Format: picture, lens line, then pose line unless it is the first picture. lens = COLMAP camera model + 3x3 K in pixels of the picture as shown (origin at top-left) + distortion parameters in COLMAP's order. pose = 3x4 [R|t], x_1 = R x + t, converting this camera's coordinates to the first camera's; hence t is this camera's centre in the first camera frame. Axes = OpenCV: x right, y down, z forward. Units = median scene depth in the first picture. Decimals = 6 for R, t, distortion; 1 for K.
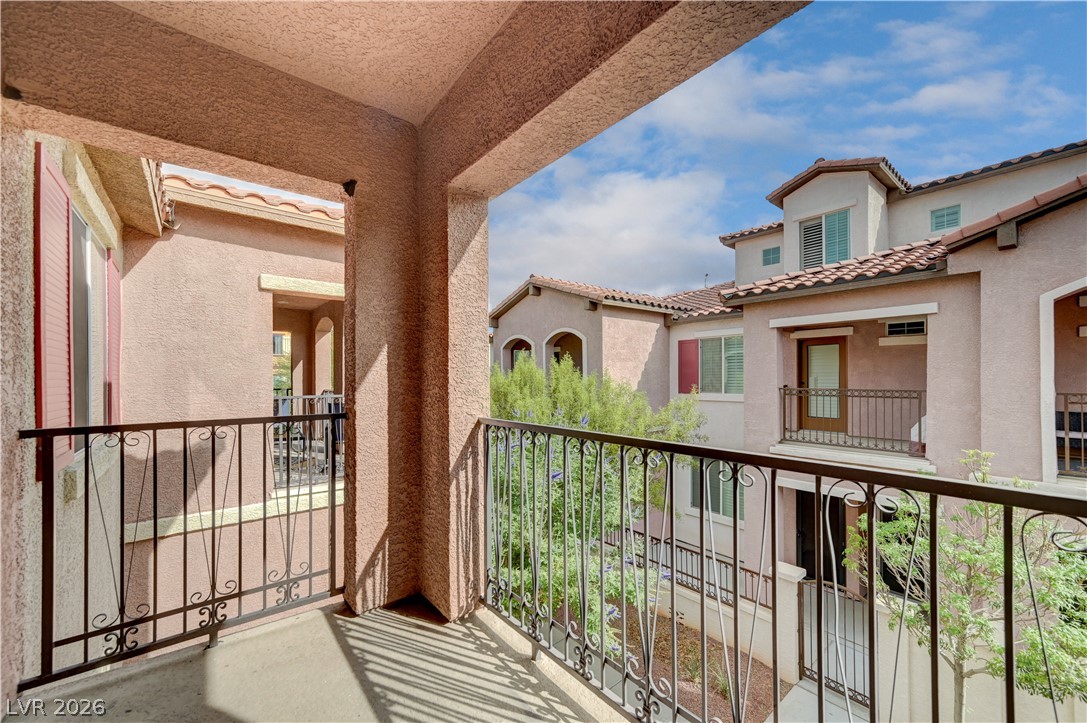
lens RADIAL K [[430.3, 0, 545.4], [0, 430.3, 373.0], [0, 0, 1]] dist [-0.000494, 0.000081]
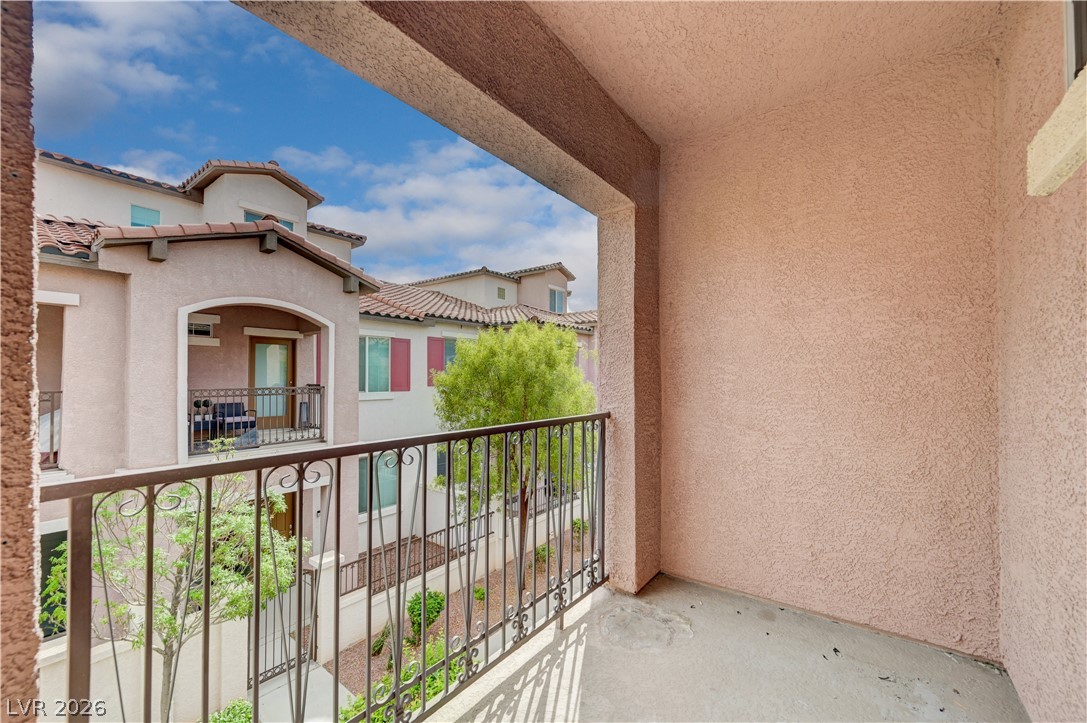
lens RADIAL K [[430.3, 0, 545.4], [0, 430.3, 373.0], [0, 0, 1]] dist [-0.000494, 0.000081]
pose [[-0.210496, 0.014115, 0.977493, -0.220115], [-0.011365, 0.999793, -0.016885, 0.007706], [-0.977529, -0.014664, -0.210292, 0.257509]]
